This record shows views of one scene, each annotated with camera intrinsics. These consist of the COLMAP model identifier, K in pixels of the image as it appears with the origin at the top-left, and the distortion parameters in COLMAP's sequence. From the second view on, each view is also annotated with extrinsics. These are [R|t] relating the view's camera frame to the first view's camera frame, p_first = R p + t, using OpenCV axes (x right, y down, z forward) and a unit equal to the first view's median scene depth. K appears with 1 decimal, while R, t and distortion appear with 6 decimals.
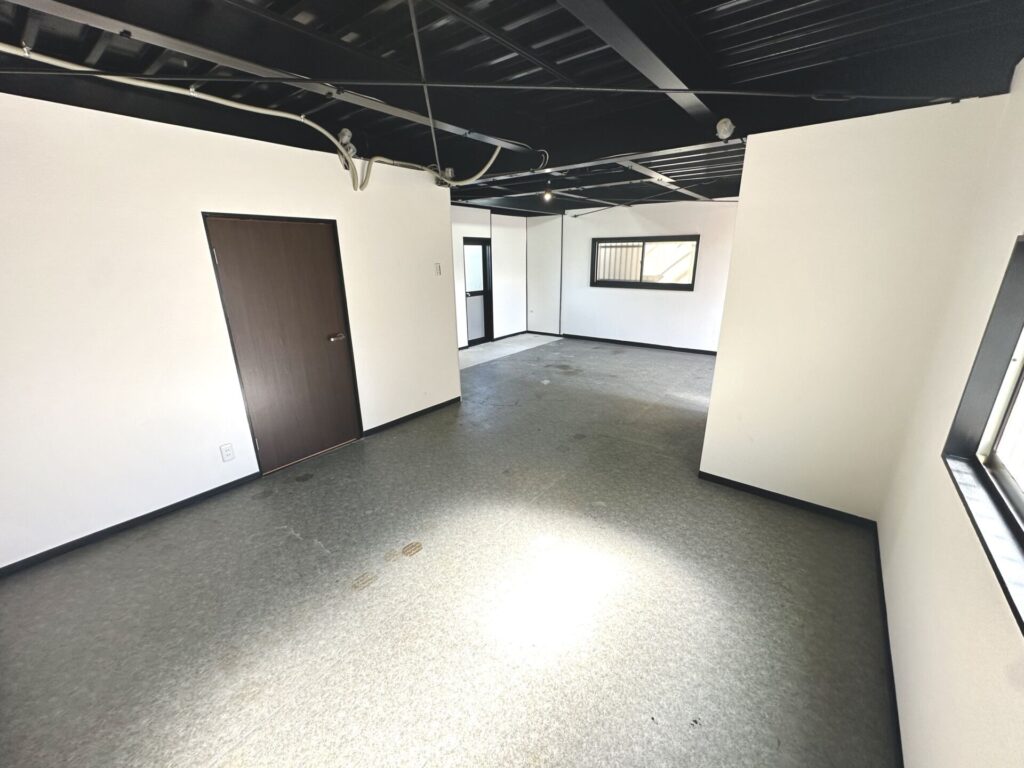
lens RADIAL K [[407.8, 0, 513.1], [0, 407.8, 379.6], [0, 0, 1]] dist [-0.003803, 0.000824]
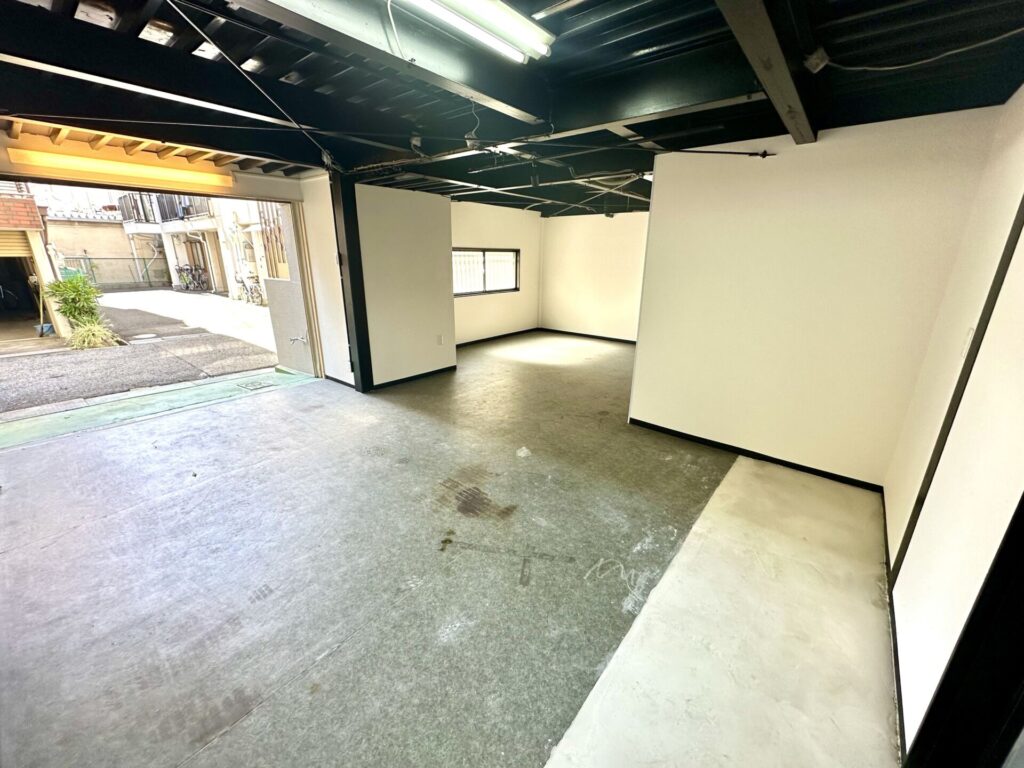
lens RADIAL K [[407.8, 0, 516.8], [0, 407.8, 384.0], [0, 0, 1]] dist [-0.003803, 0.000824]
pose [[-0.999854, -0.004744, 0.016398, 0.075902], [0.005440, 0.821973, 0.569501, -0.419232], [-0.016181, 0.569507, -0.821827, 1.390100]]
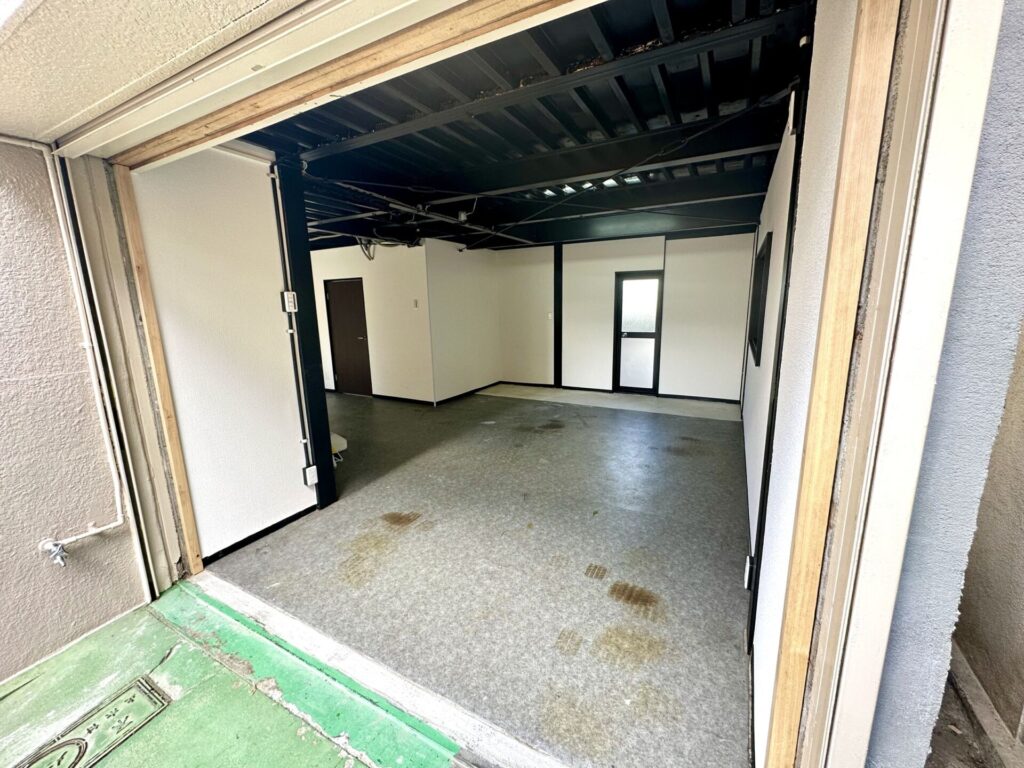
lens RADIAL K [[407.8, 0, 515.4], [0, 407.8, 387.3], [0, 0, 1]] dist [-0.003803, 0.000824]
pose [[0.171402, 0.210912, -0.962360, 0.944534], [-0.274449, 0.948371, 0.158966, -0.229522], [0.946202, 0.236872, 0.220438, 0.789177]]
